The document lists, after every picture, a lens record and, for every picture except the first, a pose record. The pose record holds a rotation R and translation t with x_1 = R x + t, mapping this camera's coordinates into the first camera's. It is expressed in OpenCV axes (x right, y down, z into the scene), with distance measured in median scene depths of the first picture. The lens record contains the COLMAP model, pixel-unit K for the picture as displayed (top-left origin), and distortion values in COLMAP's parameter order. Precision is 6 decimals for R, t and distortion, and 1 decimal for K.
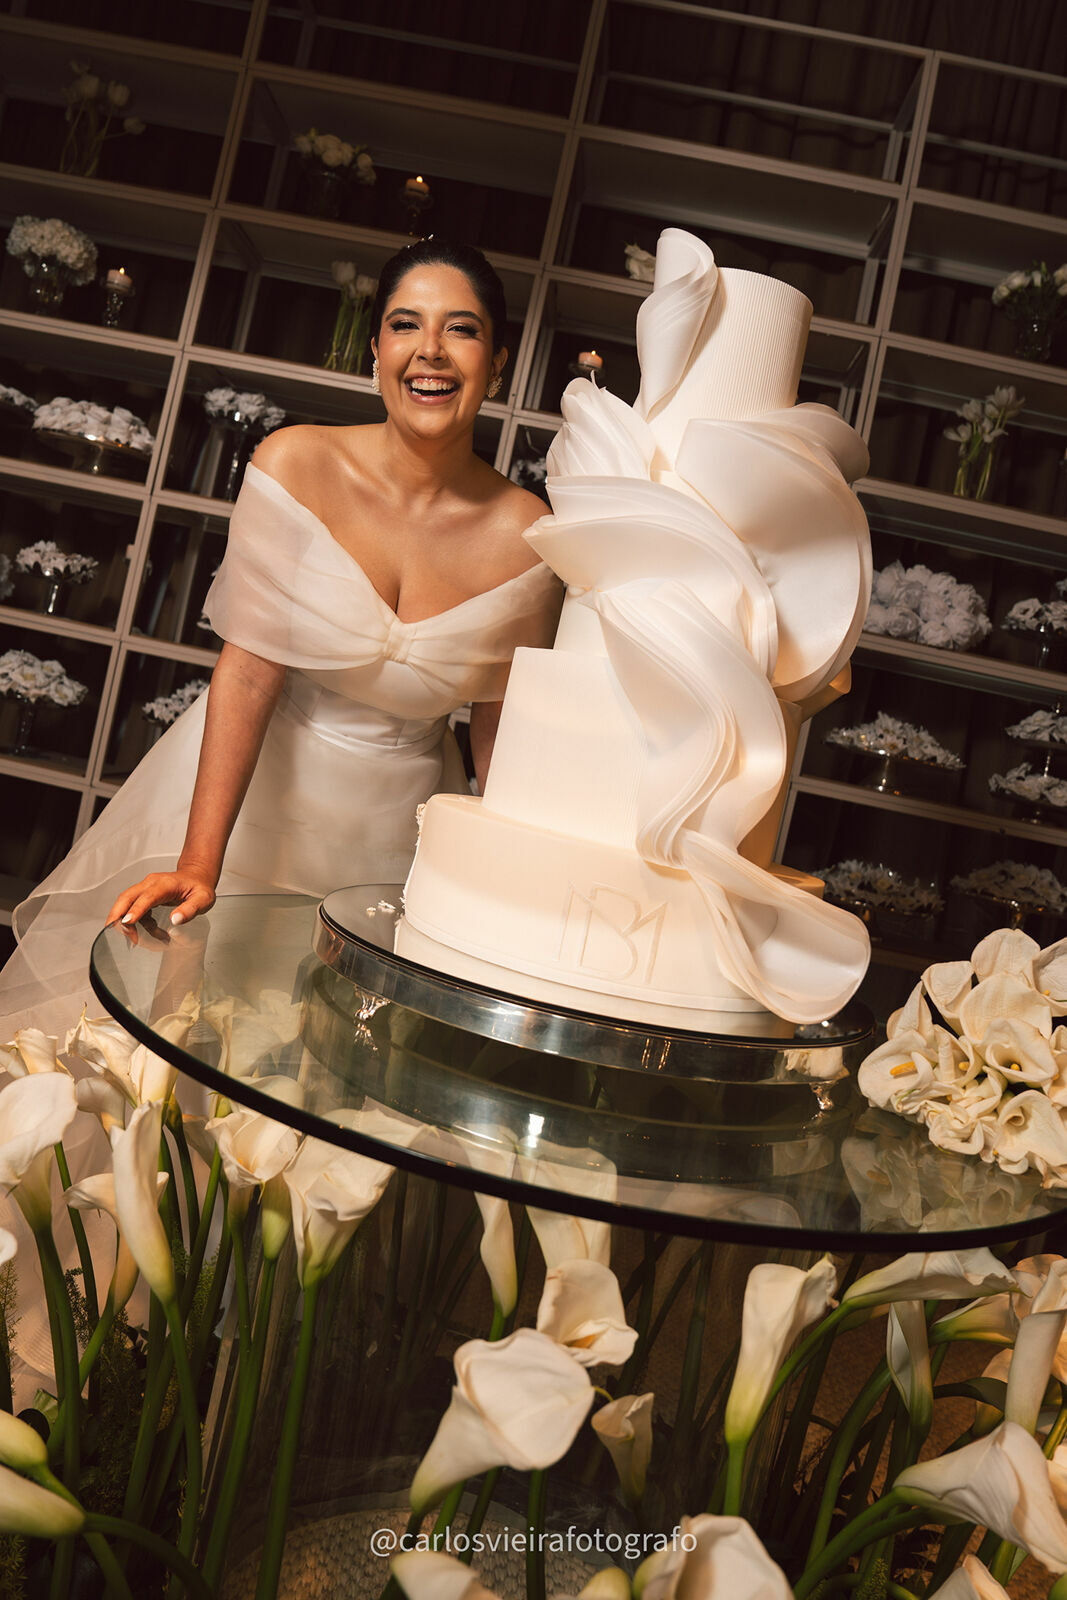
lens RADIAL K [[1304.7, 0, 527.6], [0, 1304.7, 716.3], [0, 0, 1]] dist [-0.009963, -0.108105]
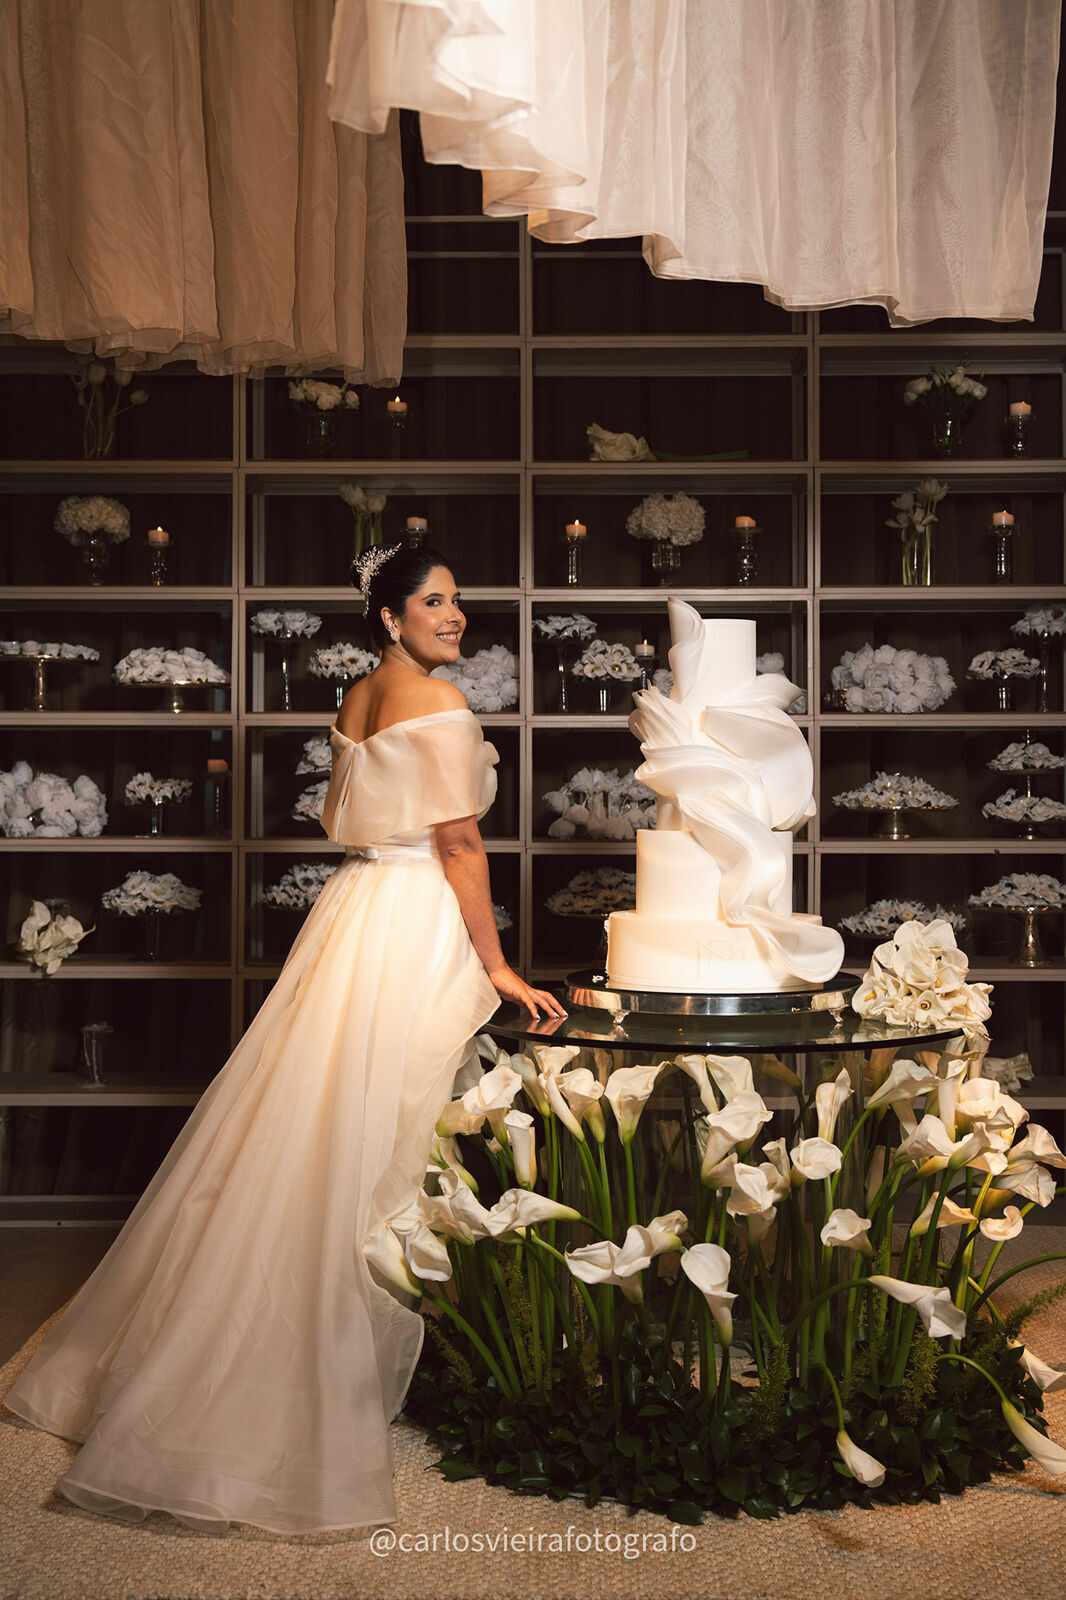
lens RADIAL K [[1759.3, 0, 533.0], [0, 1759.3, 800.0], [0, 0, 1]] dist [0.054772, 0.003764]
pose [[0.978630, -0.203960, 0.026131, -0.082400], [0.203829, 0.978977, 0.007610, -0.055207], [-0.027134, -0.002121, 0.999630, -0.589743]]
